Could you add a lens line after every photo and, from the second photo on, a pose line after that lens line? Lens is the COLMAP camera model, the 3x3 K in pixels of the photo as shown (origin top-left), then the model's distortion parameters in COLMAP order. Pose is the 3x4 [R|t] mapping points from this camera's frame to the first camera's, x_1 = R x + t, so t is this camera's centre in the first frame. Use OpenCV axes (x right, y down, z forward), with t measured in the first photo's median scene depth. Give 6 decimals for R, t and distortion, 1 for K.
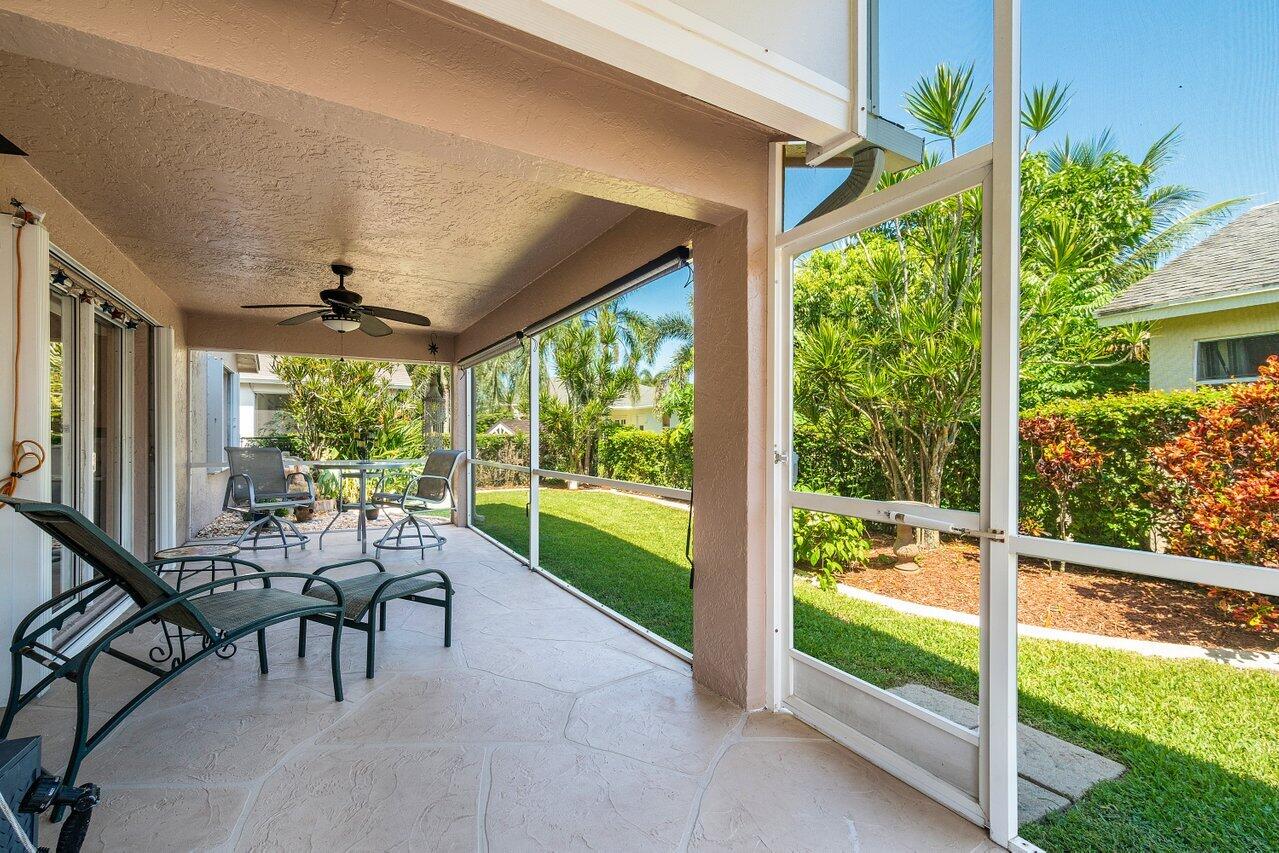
lens RADIAL K [[557.9, 0, 632.2], [0, 557.9, 440.5], [0, 0, 1]] dist [0.002291, 0.000643]
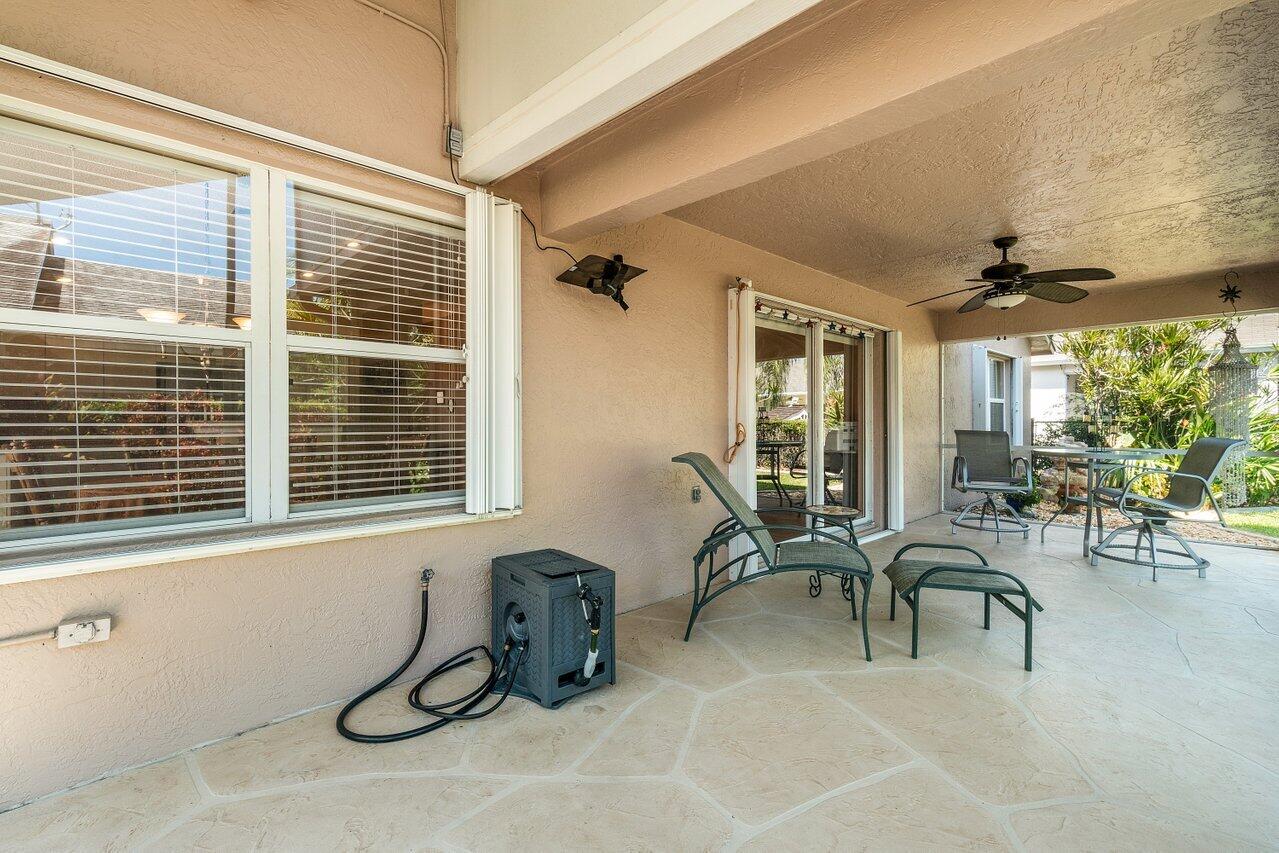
lens RADIAL K [[567.9, 0, 635.2], [0, 567.9, 430.9], [0, 0, 1]] dist [0.001382, 0.000265]
pose [[0.248835, 0.012891, -0.968460, 0.228587], [-0.002212, 0.999916, 0.012742, 0.000569], [0.968543, -0.001028, 0.248842, 0.144682]]
